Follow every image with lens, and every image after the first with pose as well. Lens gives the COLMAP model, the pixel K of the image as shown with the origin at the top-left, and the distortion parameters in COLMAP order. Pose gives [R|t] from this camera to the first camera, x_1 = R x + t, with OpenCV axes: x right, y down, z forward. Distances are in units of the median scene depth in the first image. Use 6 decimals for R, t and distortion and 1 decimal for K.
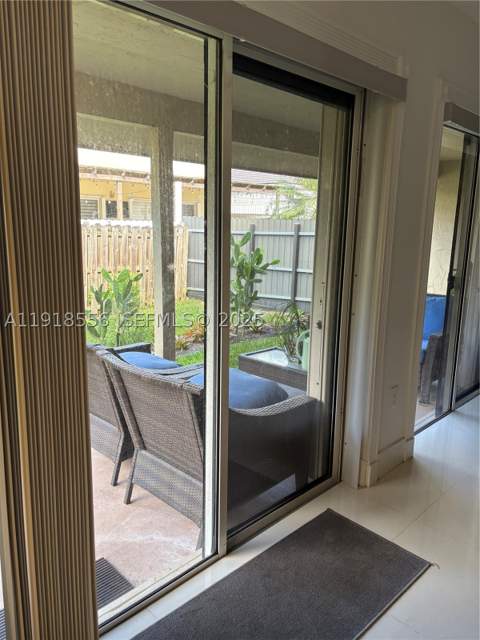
lens RADIAL K [[478.3, 0, 238.0], [0, 478.3, 319.5], [0, 0, 1]] dist [0.041640, -0.034628]
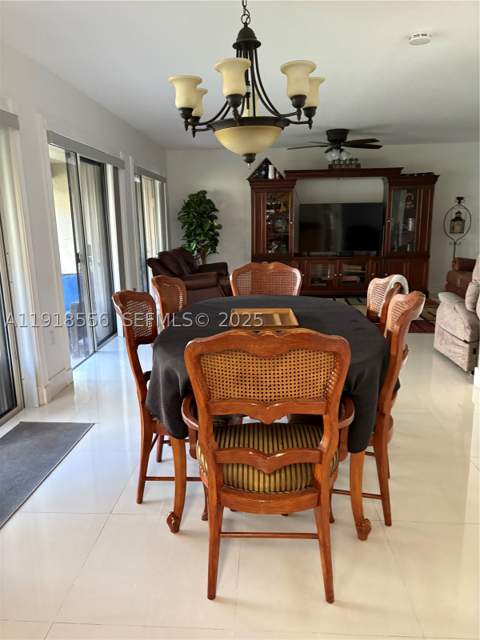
lens RADIAL K [[478.3, 0, 238.9], [0, 478.3, 321.9], [0, 0, 1]] dist [0.041640, -0.034628]
pose [[0.740405, -0.174310, 0.649166, -0.172821], [0.163240, 0.983506, 0.077903, 0.088760], [-0.652038, 0.048290, 0.756647, -0.416184]]
